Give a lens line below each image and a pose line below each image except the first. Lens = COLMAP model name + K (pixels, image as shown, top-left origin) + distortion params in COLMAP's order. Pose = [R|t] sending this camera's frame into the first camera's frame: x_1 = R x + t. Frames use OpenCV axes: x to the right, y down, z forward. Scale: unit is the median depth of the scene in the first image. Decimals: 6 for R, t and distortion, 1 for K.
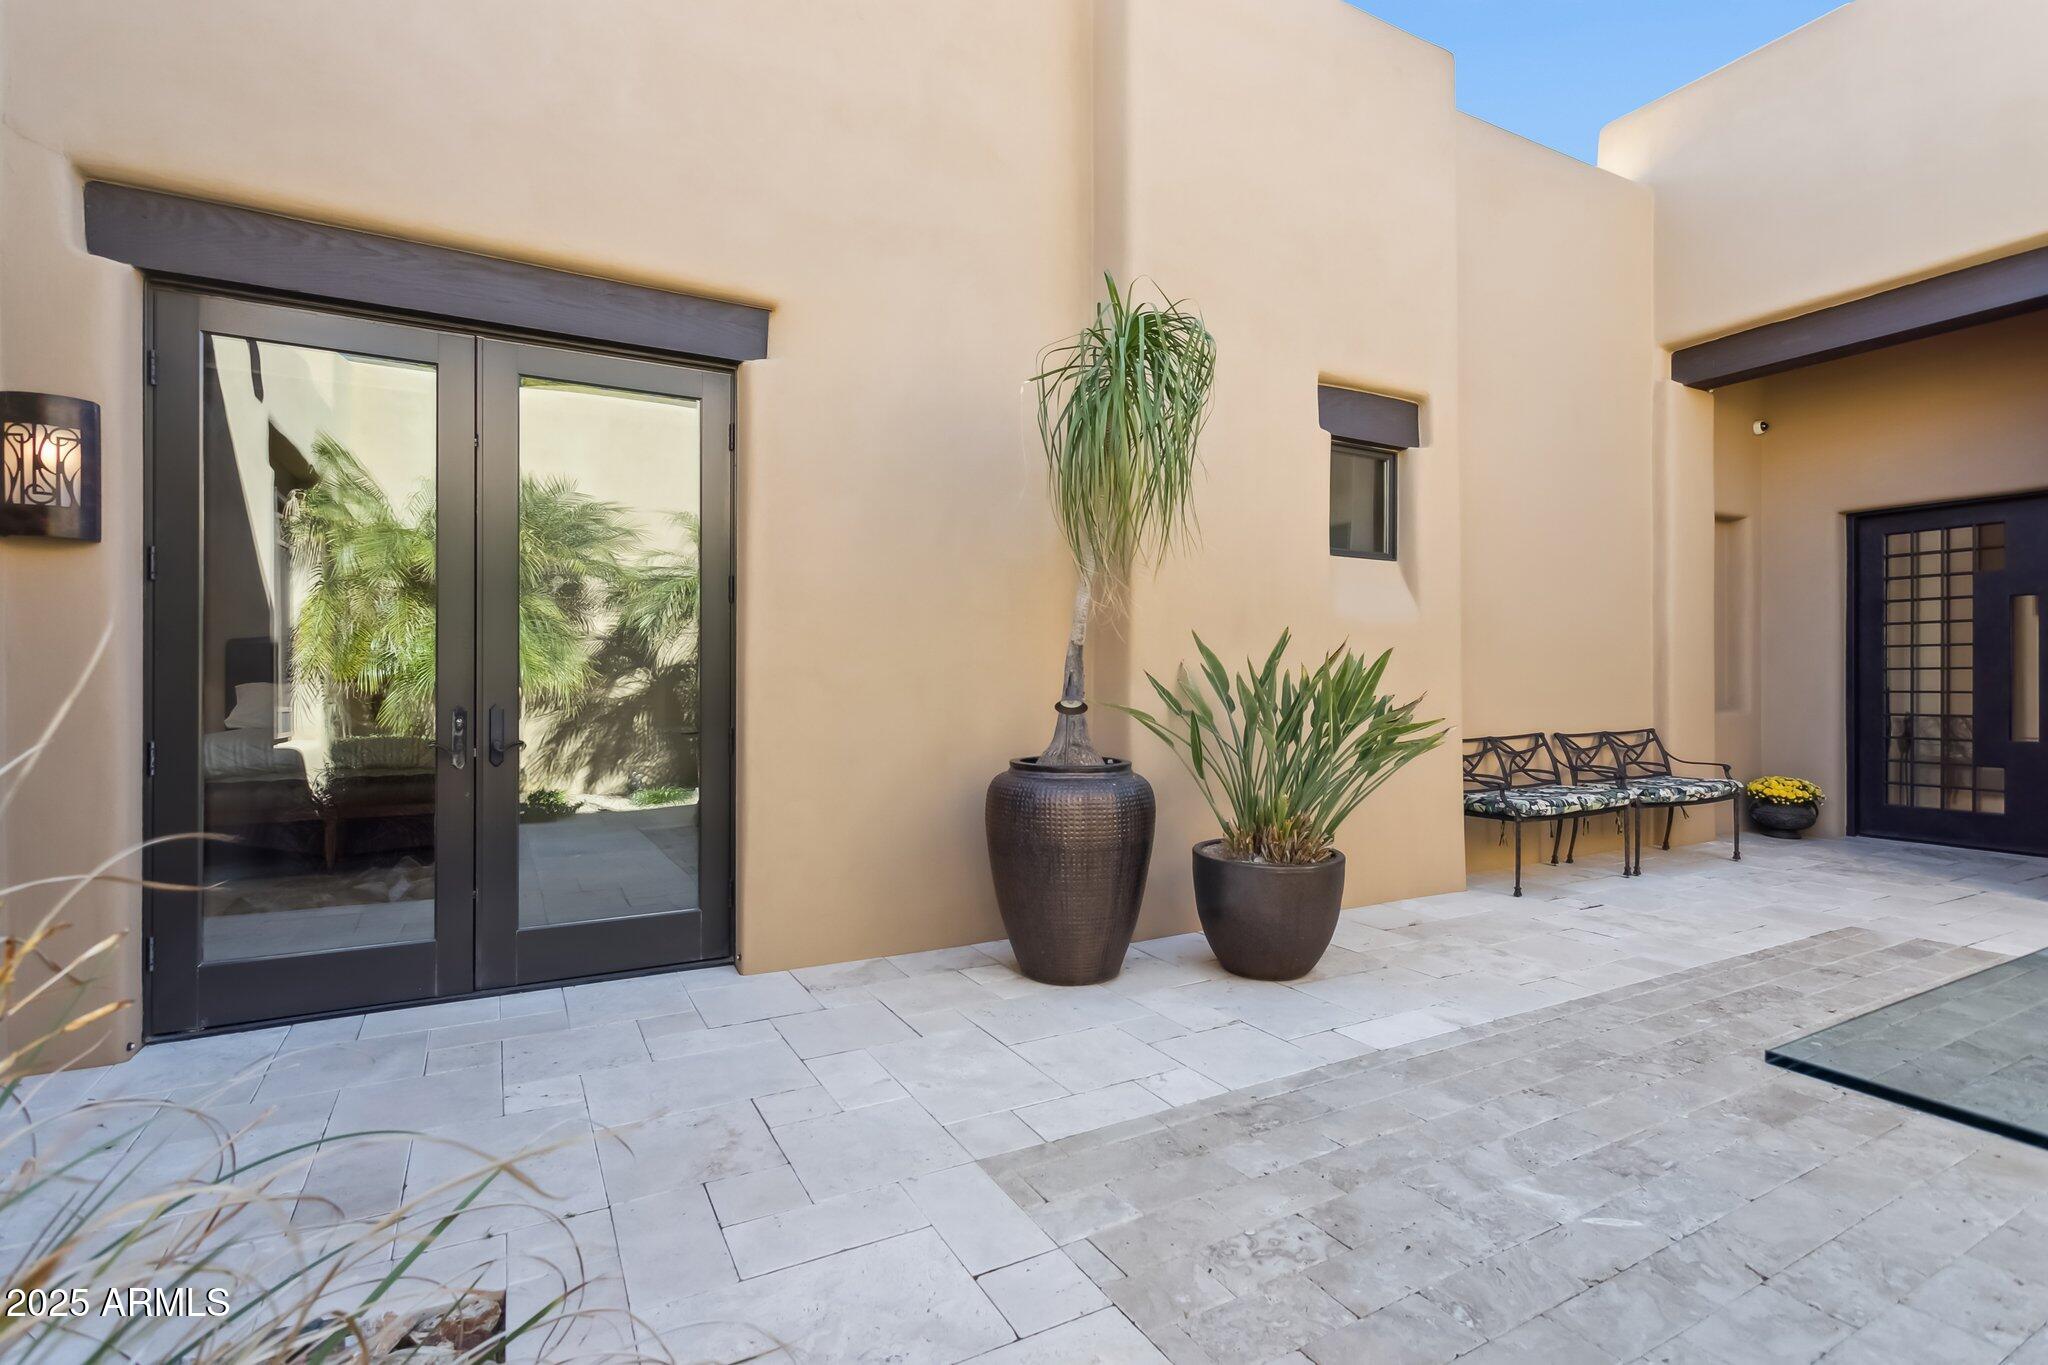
lens RADIAL K [[970.5, 0, 1040.0], [0, 970.5, 683.0], [0, 0, 1]] dist [-0.001672, 0.004017]
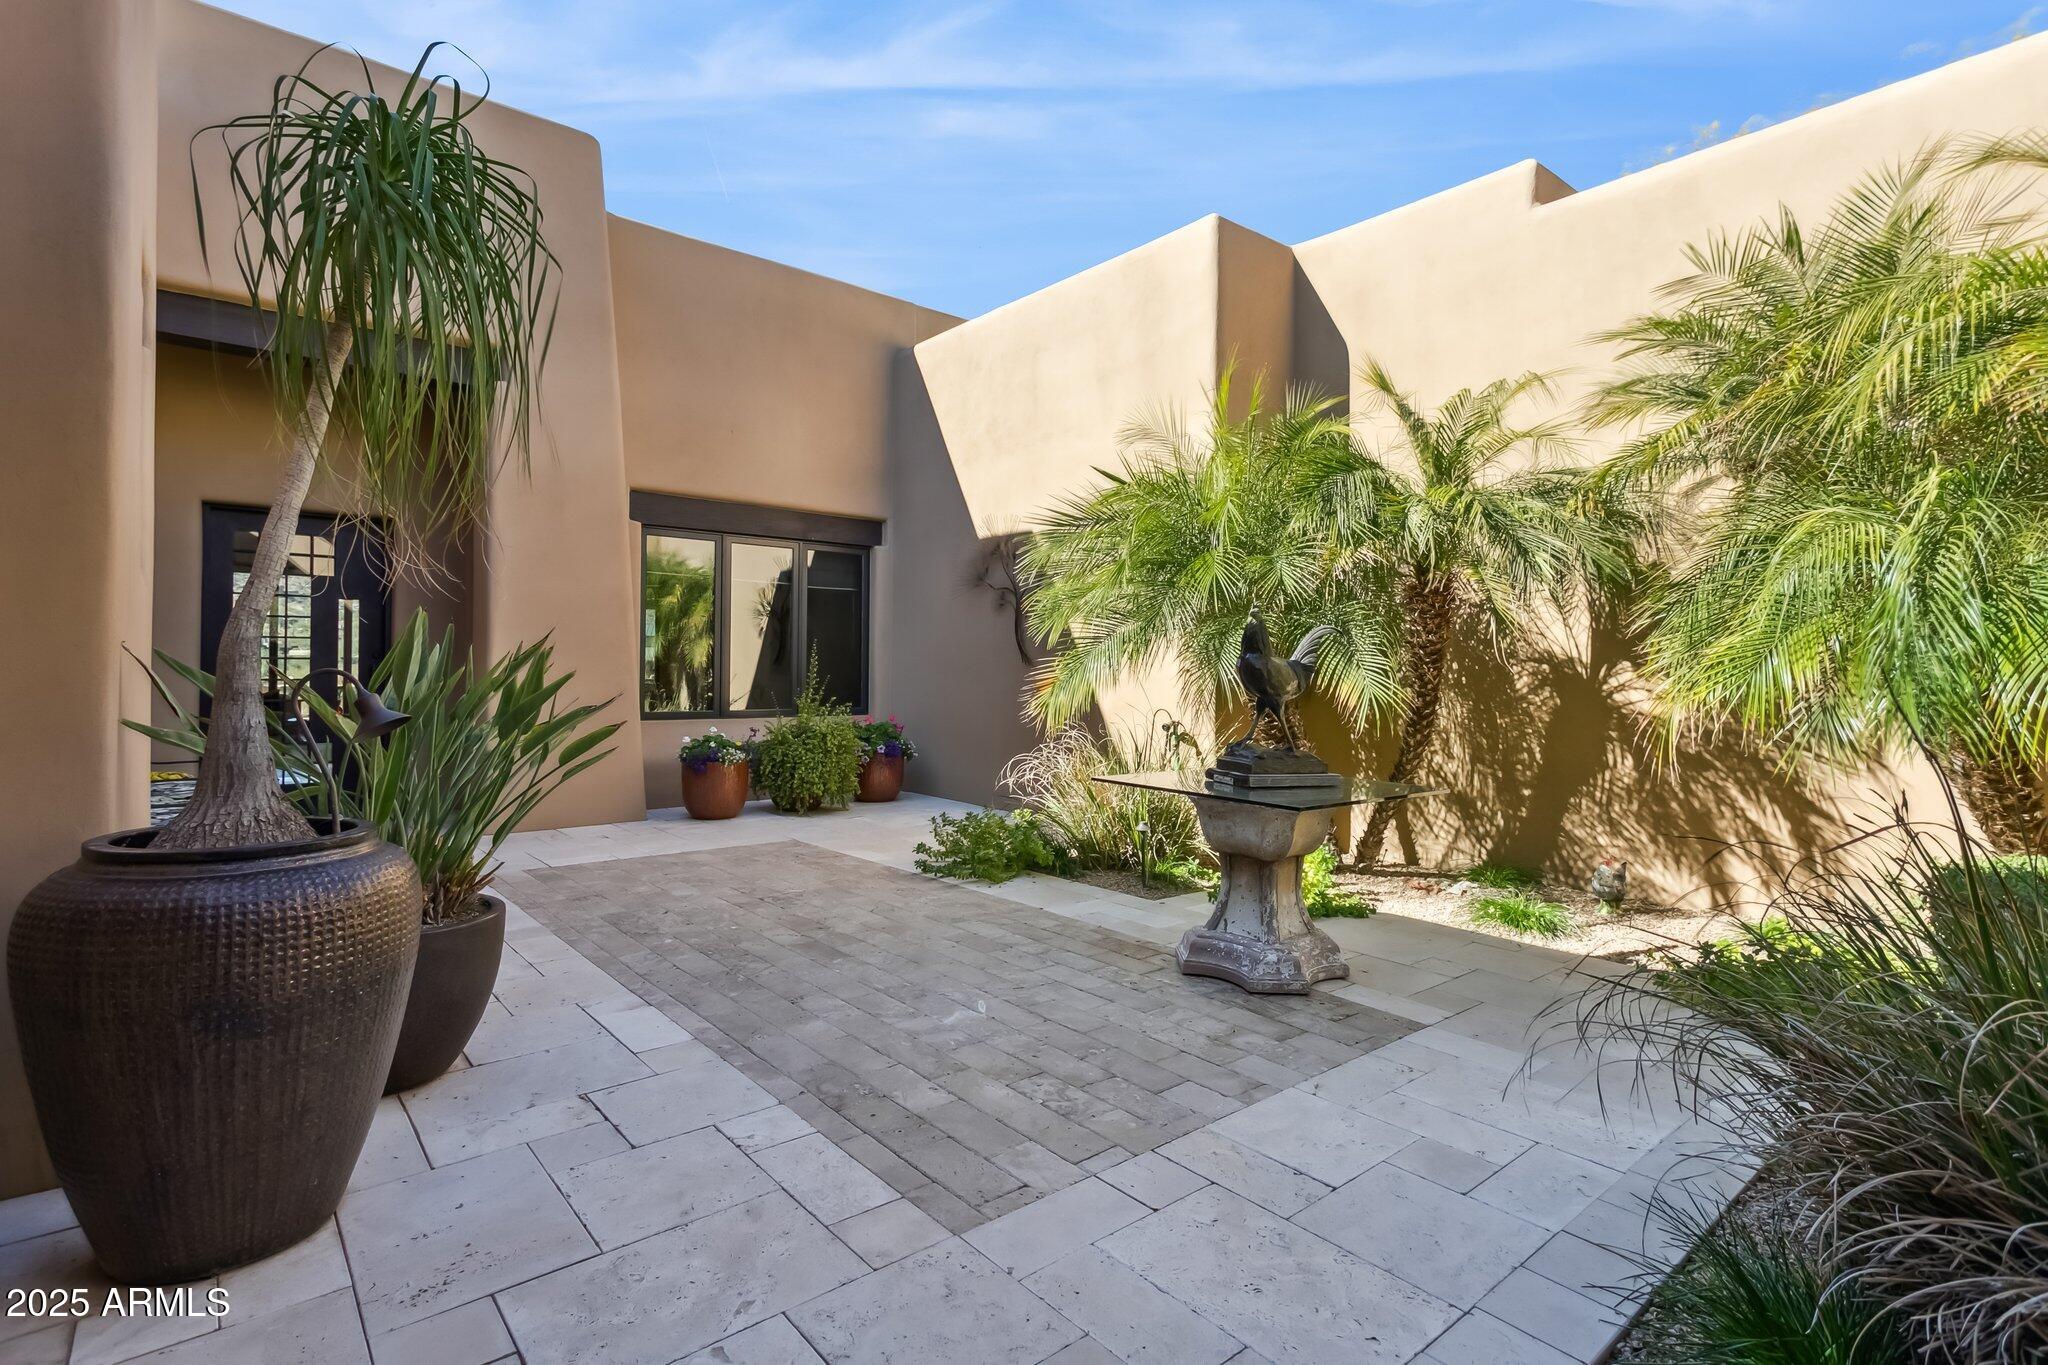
lens RADIAL K [[970.5, 0, 1039.4], [0, 970.5, 676.9], [0, 0, 1]] dist [-0.001672, 0.004017]
pose [[-0.206745, -0.004019, 0.978387, -0.813455], [-0.008235, 0.999963, 0.002368, -0.005529], [-0.978360, -0.007567, -0.206771, 0.979337]]
